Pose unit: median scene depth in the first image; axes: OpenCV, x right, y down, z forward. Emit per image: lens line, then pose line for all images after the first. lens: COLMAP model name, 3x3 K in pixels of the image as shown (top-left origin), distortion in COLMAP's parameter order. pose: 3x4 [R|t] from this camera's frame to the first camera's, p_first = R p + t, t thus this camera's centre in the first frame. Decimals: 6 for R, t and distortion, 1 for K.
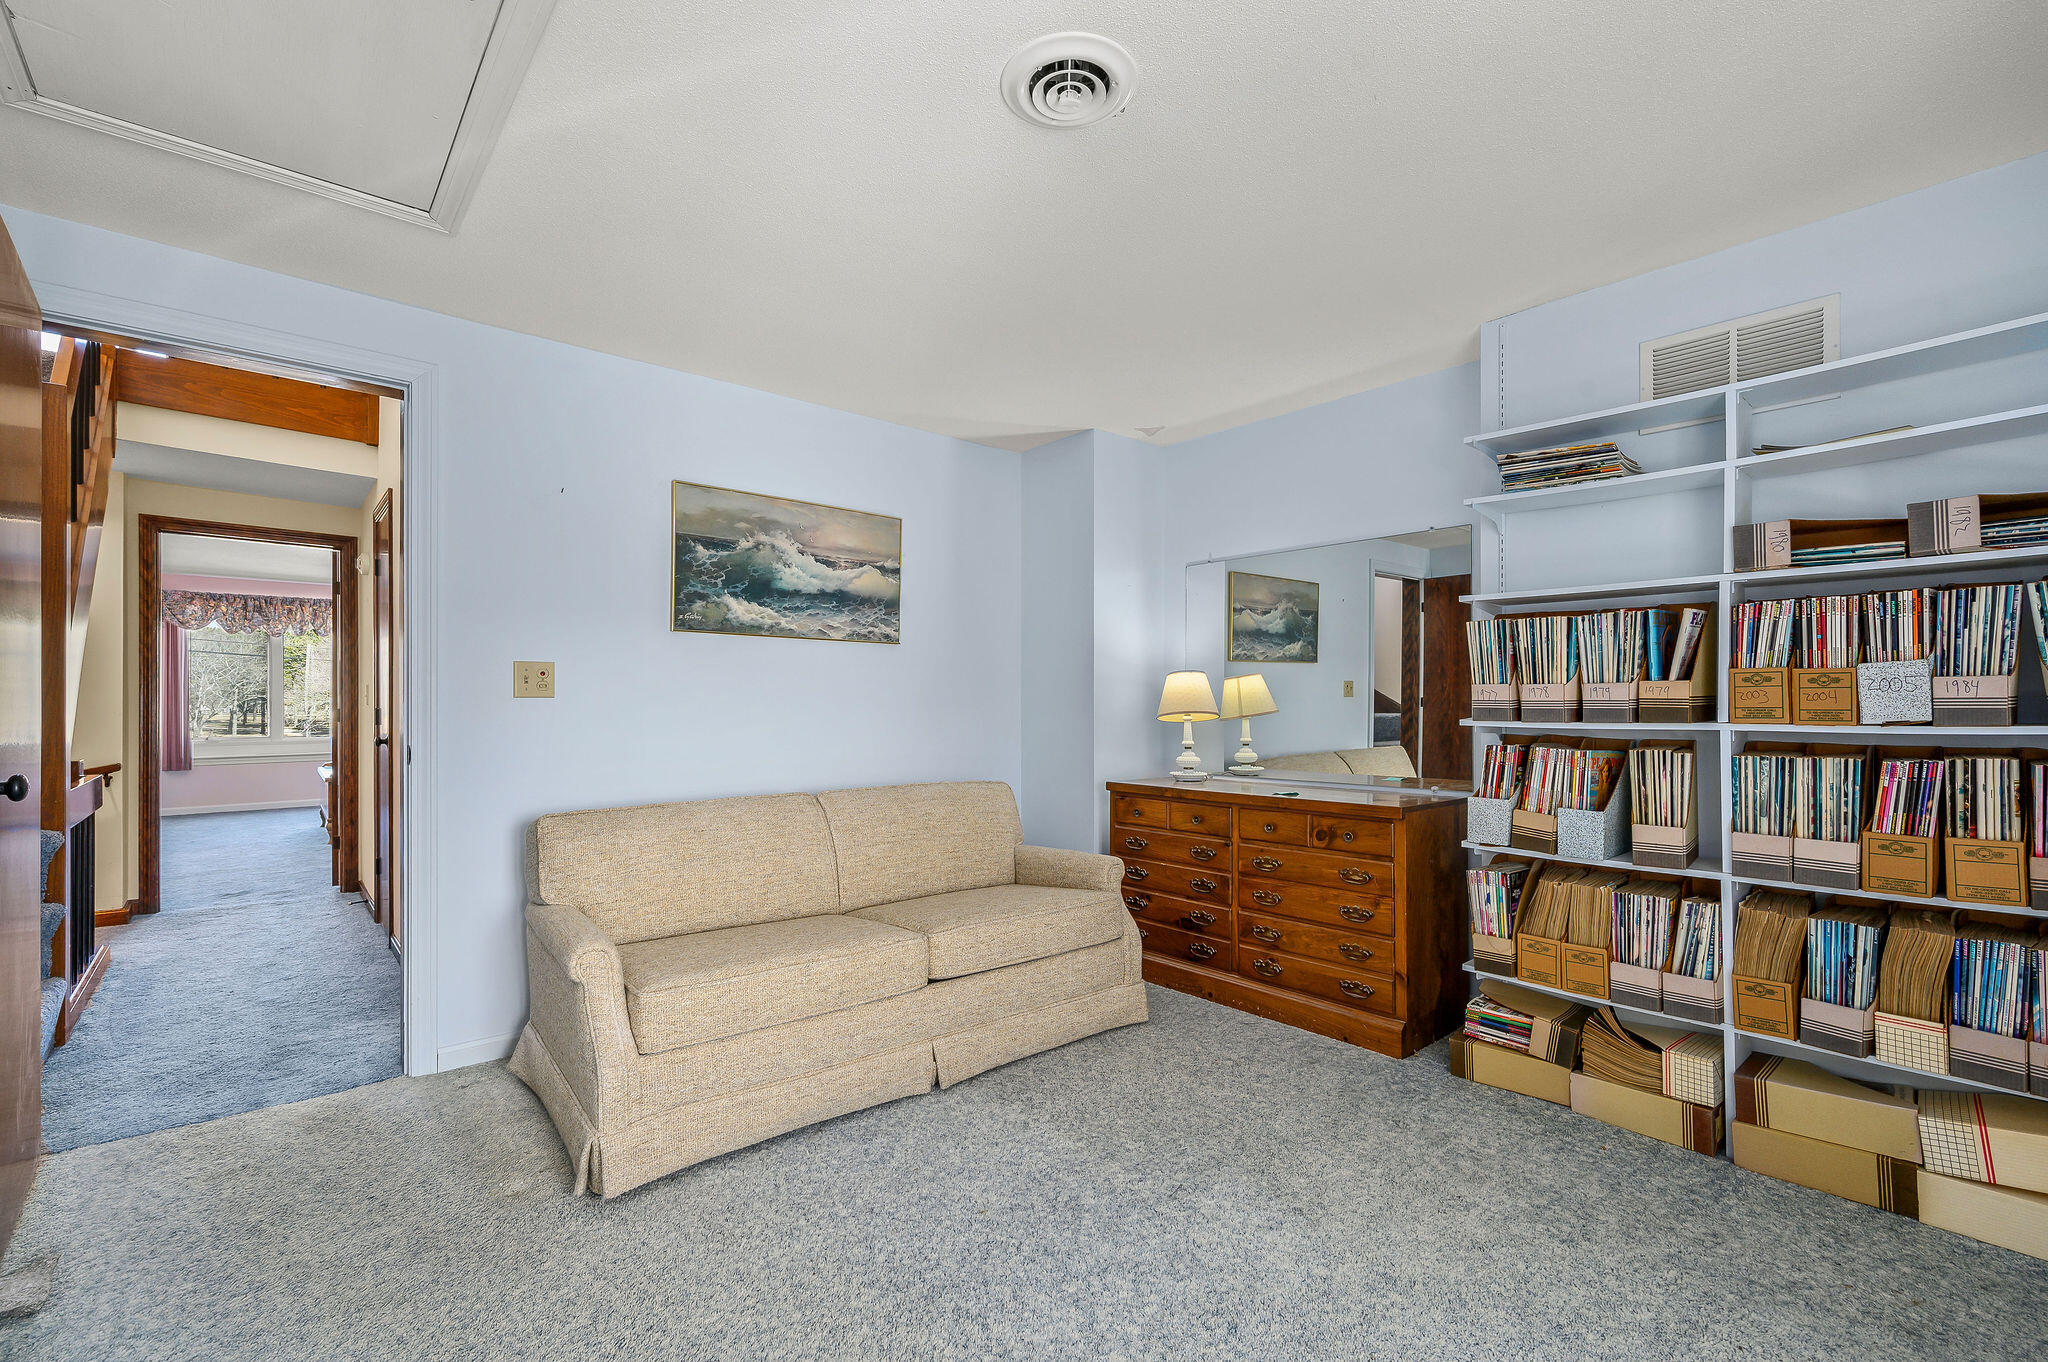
lens RADIAL K [[865.8, 0, 1006.0], [0, 865.8, 709.0], [0, 0, 1]] dist [0.001870, 0.000055]
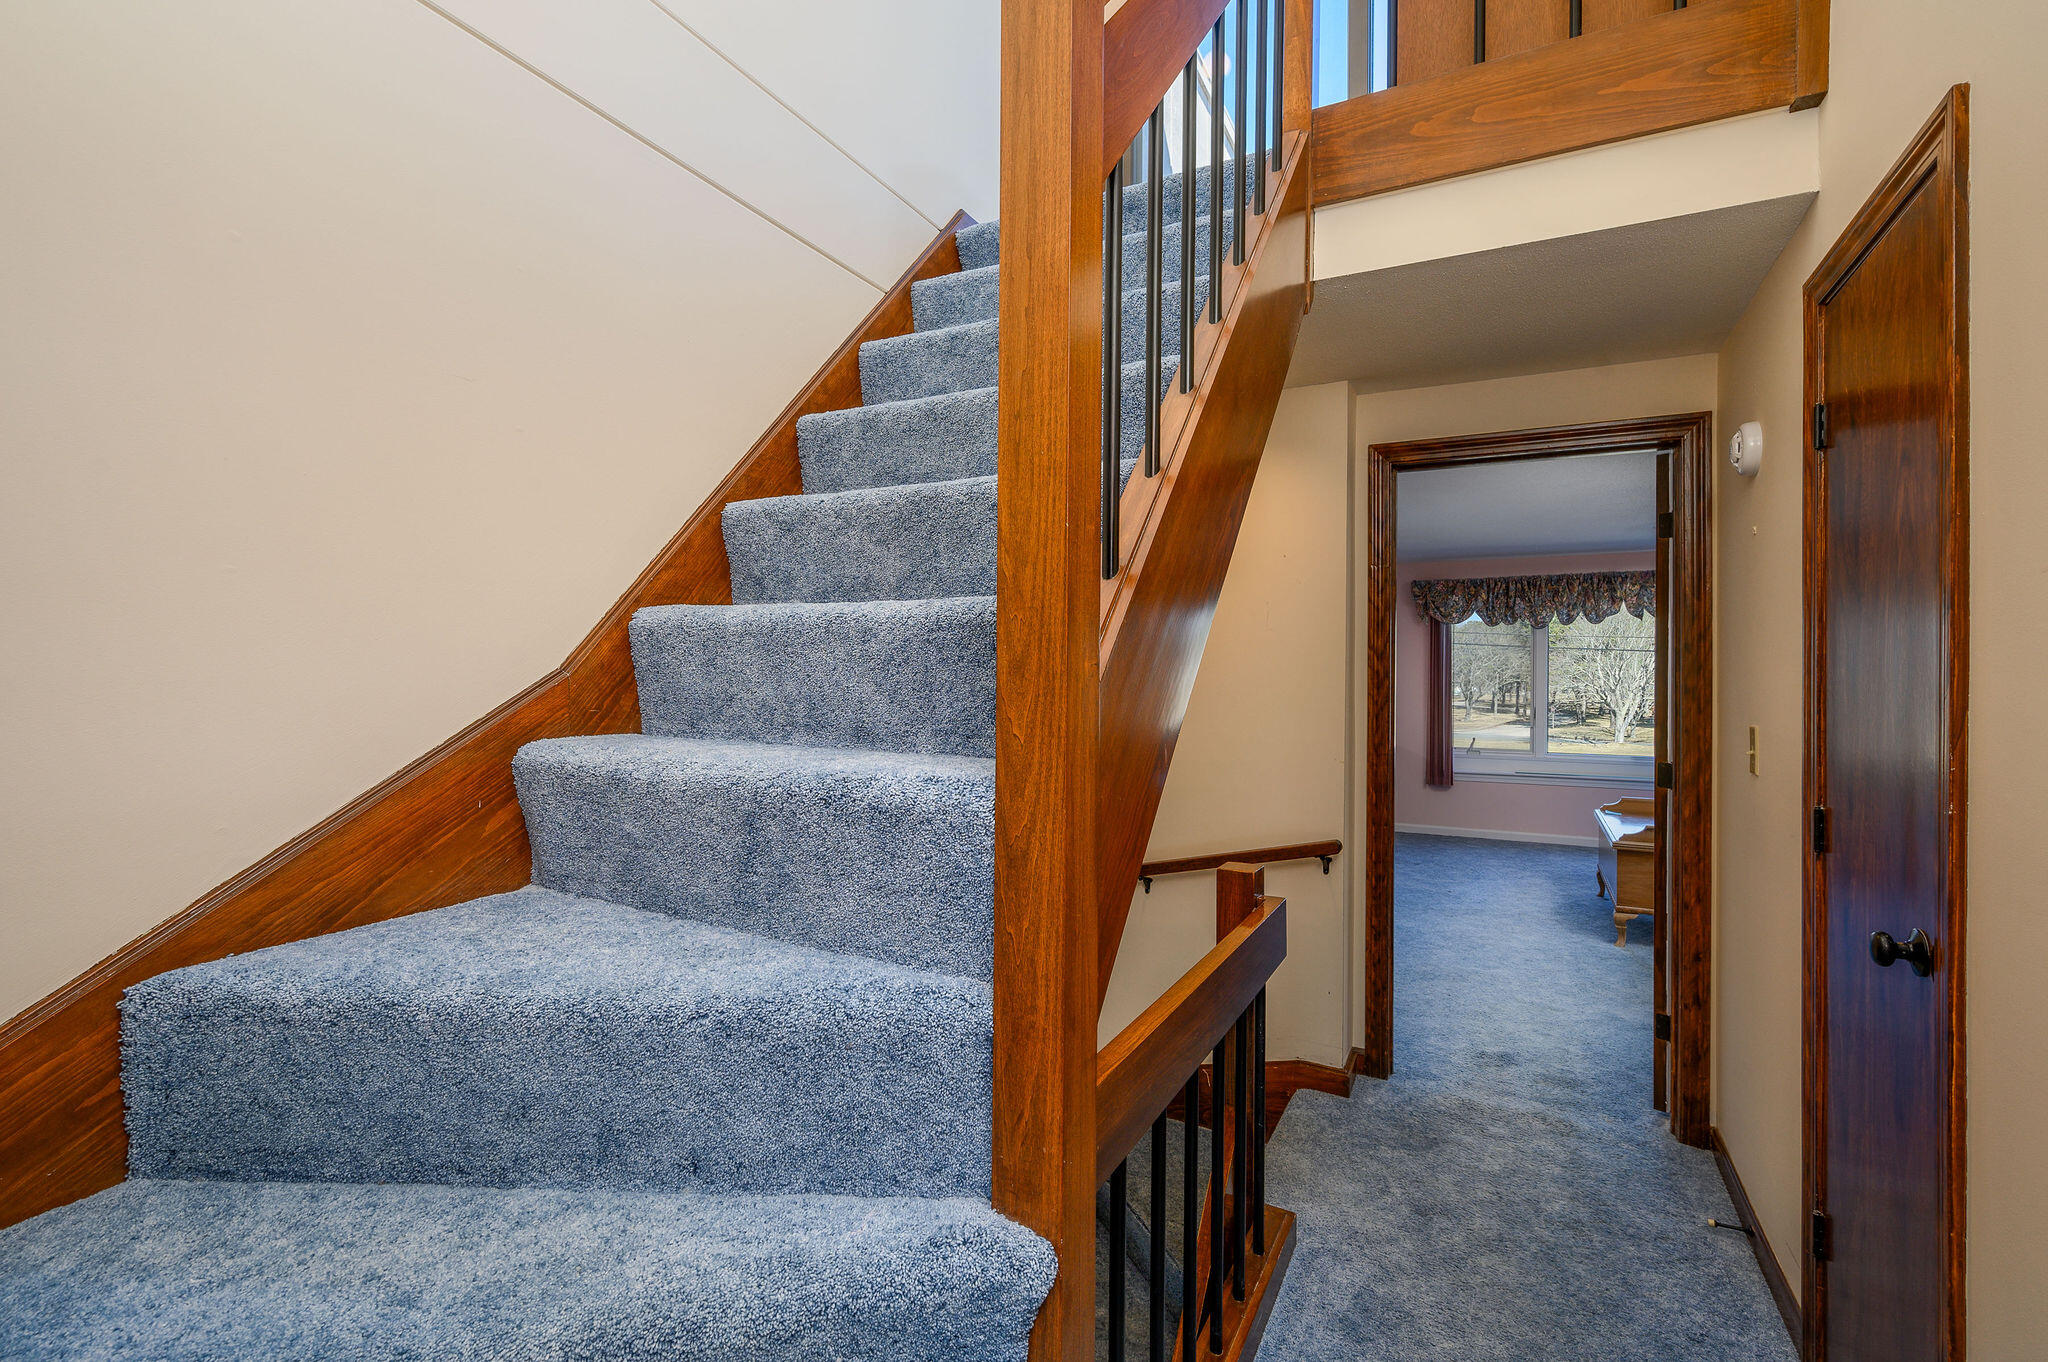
lens RADIAL K [[866.0, 0, 1026.3], [0, 866.0, 687.9], [0, 0, 1]] dist [0.001500, -0.000063]
pose [[0.340003, 0.004250, -0.940415, -0.282391], [-0.006606, 0.999976, 0.002131, -0.028128], [0.940401, 0.005488, 0.340023, 0.318386]]
